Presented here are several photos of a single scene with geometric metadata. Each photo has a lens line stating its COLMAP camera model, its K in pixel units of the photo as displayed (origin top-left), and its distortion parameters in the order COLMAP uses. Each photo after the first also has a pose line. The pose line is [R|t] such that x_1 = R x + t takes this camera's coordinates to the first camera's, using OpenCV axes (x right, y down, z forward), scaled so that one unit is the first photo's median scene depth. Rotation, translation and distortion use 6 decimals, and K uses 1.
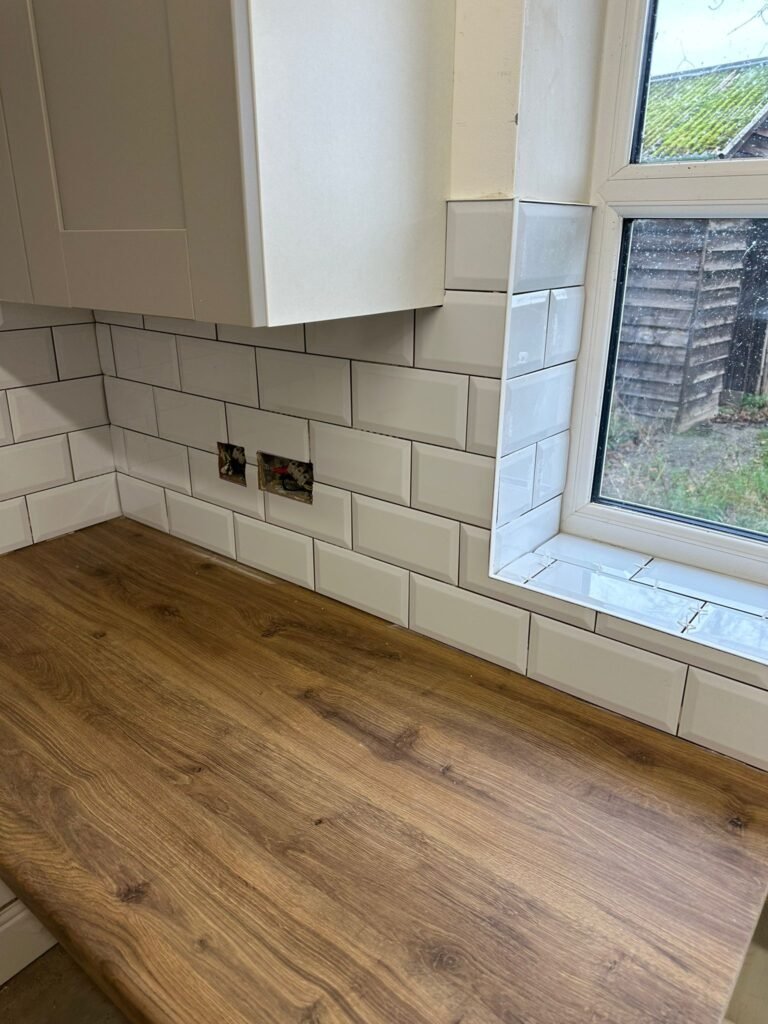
lens RADIAL K [[724.7, 0, 384.0], [0, 724.7, 512.0], [0, 0, 1]] dist [-0.005407, -0.005269]
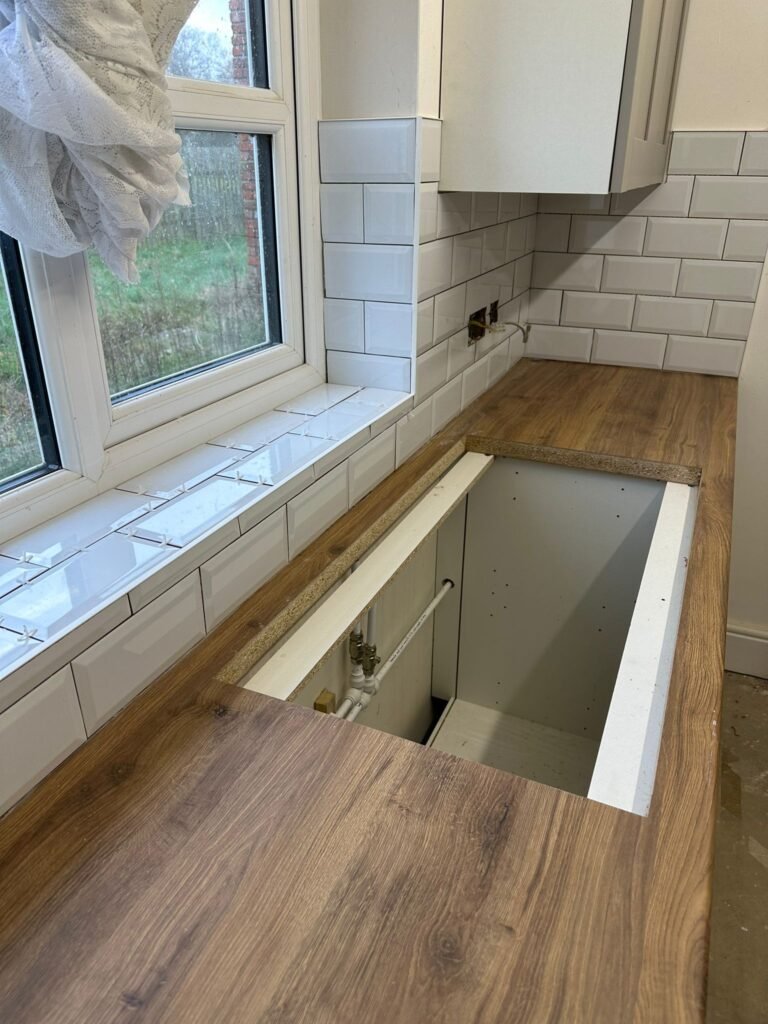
lens RADIAL K [[724.7, 0, 384.0], [0, 724.7, 512.0], [0, 0, 1]] dist [-0.005407, -0.005269]
pose [[-0.238206, -0.434161, 0.868771, -0.409755], [0.348905, 0.796550, 0.493734, -0.274585], [-0.906379, 0.420729, -0.038263, 0.798925]]
